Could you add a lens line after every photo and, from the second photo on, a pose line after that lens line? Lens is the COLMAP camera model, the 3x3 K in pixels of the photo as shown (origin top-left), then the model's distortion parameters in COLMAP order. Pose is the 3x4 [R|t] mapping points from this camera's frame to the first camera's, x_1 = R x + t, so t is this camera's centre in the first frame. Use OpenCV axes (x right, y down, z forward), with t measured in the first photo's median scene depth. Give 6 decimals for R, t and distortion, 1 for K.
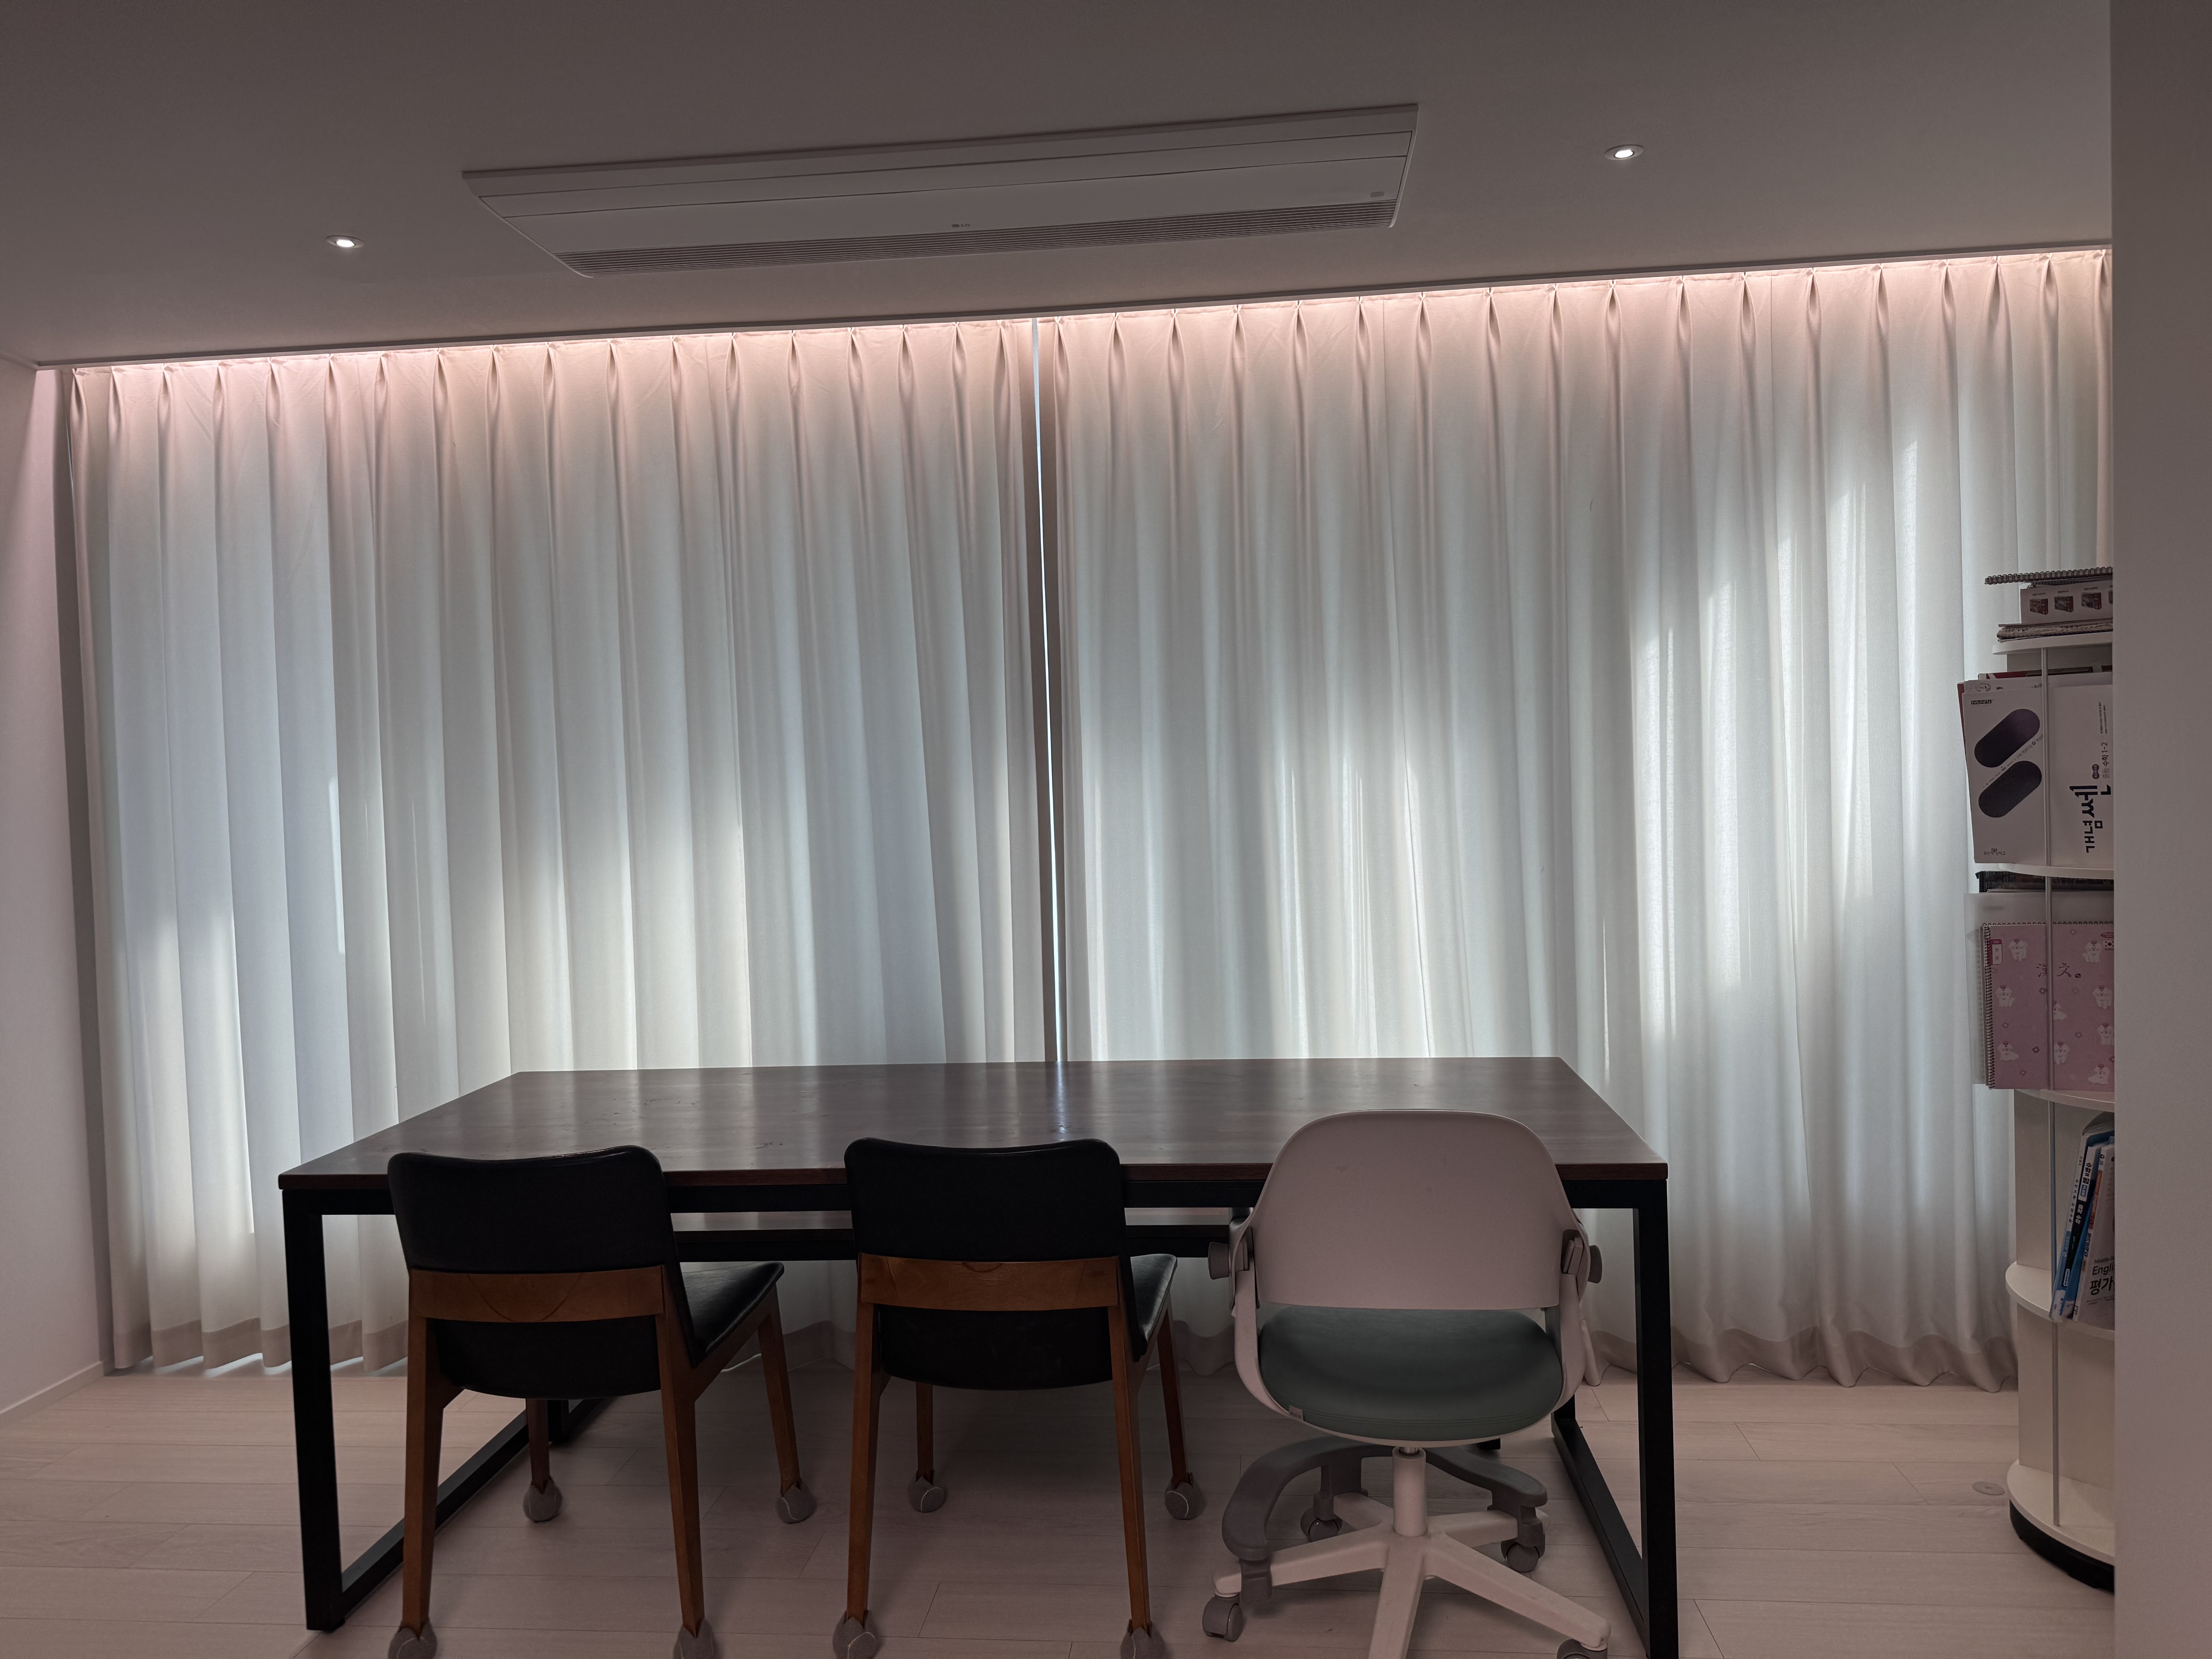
lens RADIAL K [[1561.9, 0, 1106.0], [0, 1561.9, 829.5], [0, 0, 1]] dist [0.005910, -0.022641]
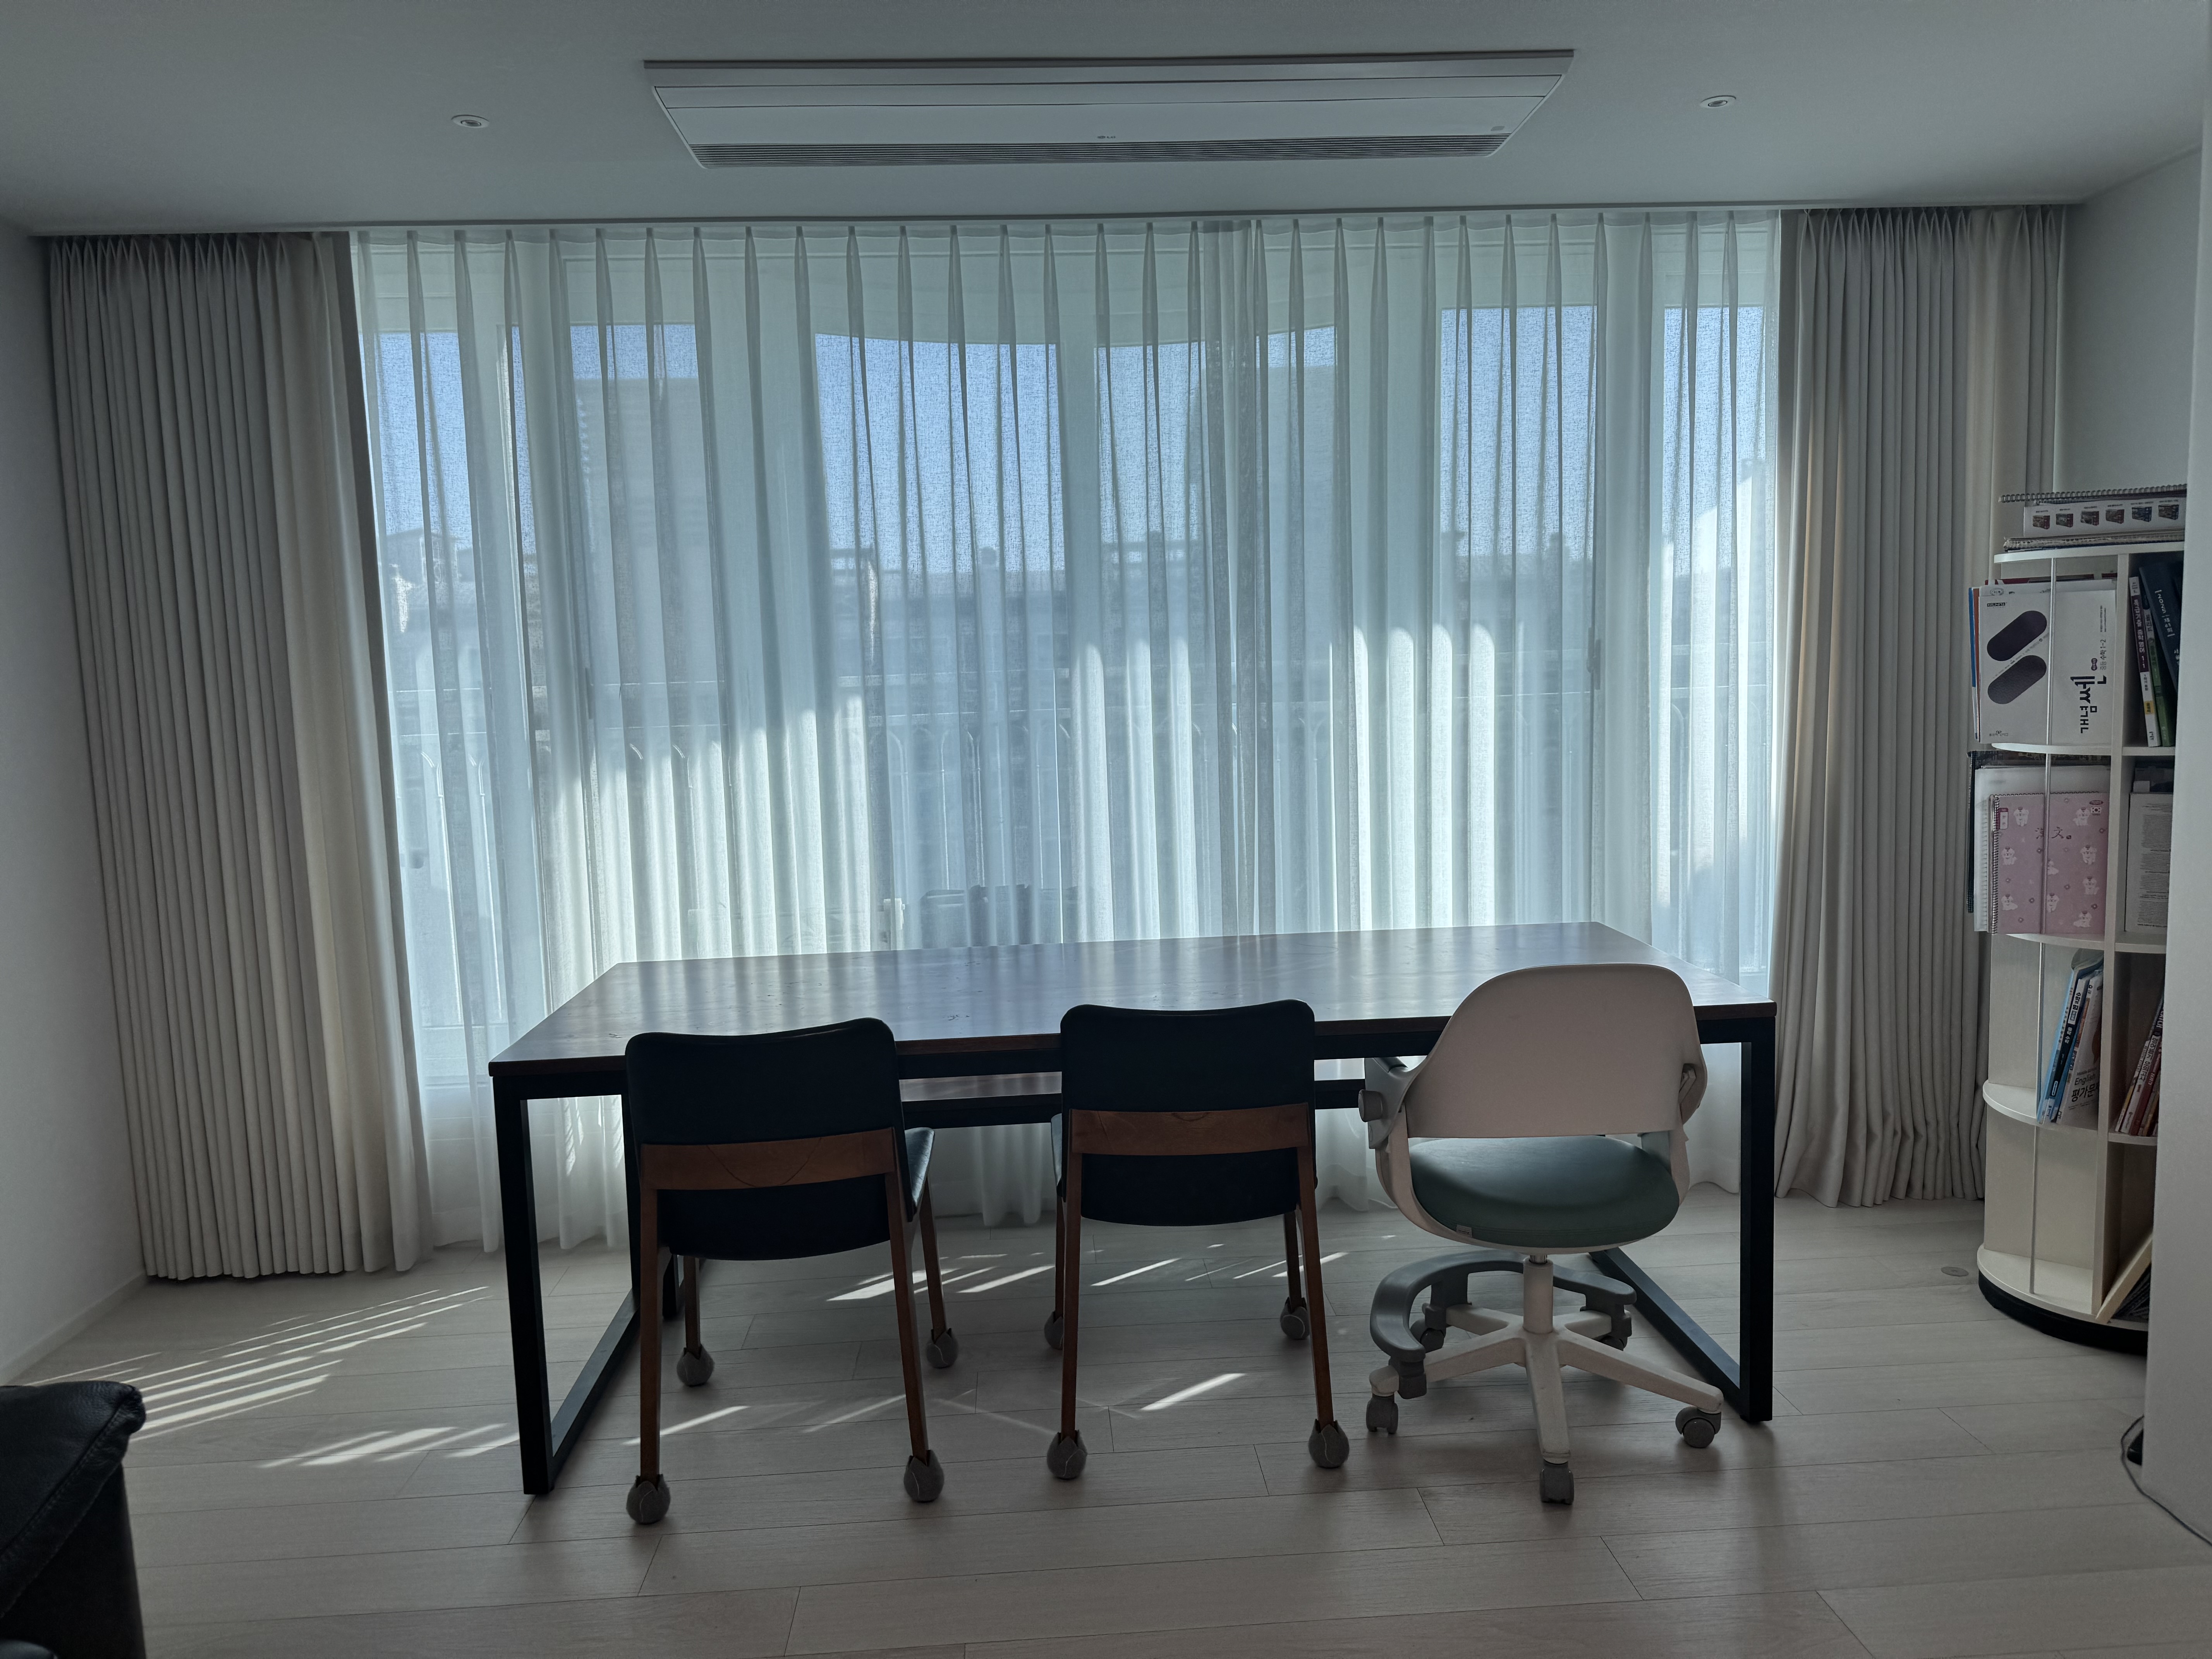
lens RADIAL K [[1537.6, 0, 757.8], [0, 1537.6, 836.6], [0, 0, 1]] dist [0.087143, -0.078406]
pose [[0.988310, -0.018437, 0.151336, -0.537943], [0.007938, 0.997537, 0.069688, 0.002003], [-0.152248, -0.067672, 0.986023, -0.027204]]
